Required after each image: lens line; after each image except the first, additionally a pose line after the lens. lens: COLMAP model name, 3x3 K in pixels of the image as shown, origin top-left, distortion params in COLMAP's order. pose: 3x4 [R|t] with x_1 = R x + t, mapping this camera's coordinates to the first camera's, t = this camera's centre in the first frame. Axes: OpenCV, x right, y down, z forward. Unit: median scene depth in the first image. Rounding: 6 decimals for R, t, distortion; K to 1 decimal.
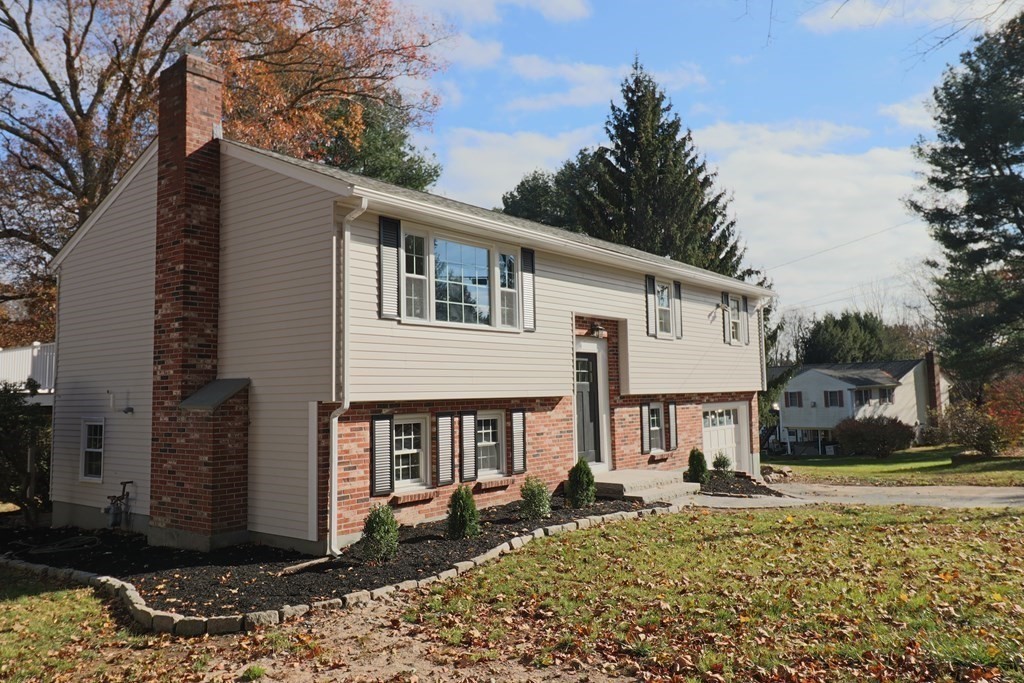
lens RADIAL K [[708.0, 0, 512.0], [0, 708.0, 341.5], [0, 0, 1]] dist [0.002924, 0.000102]
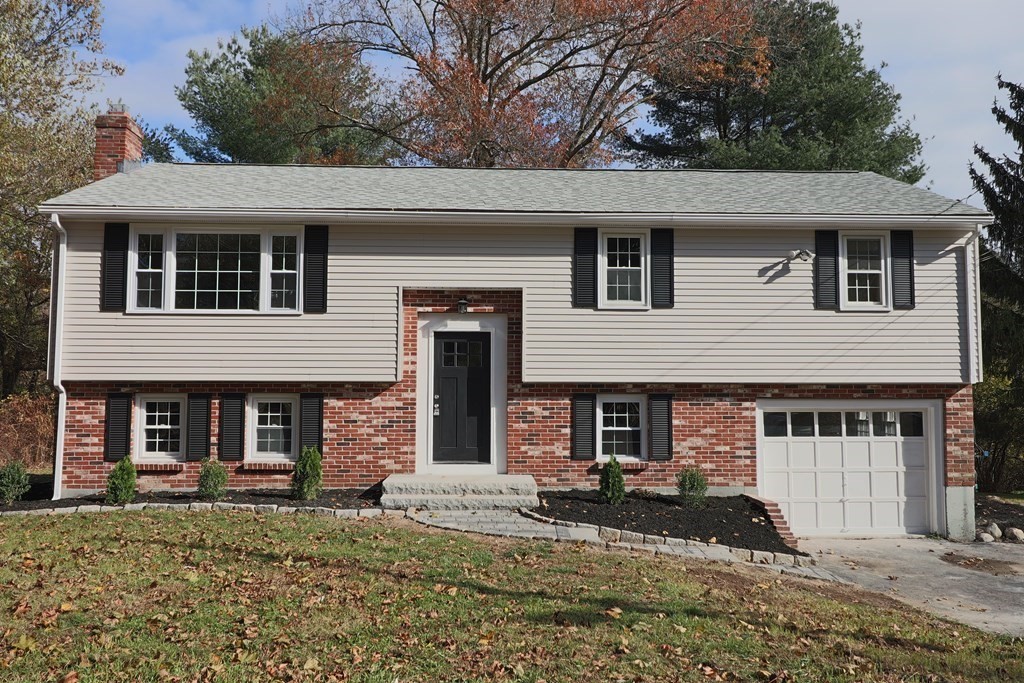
lens RADIAL K [[513.9, 0, 512.0], [0, 513.9, 341.5], [0, 0, 1]] dist [-0.000758, -0.000105]
pose [[0.668671, -0.028926, -0.742995, 0.744765], [0.038018, 0.999266, -0.004688, 0.039565], [0.742586, -0.025113, 0.669280, 0.768190]]
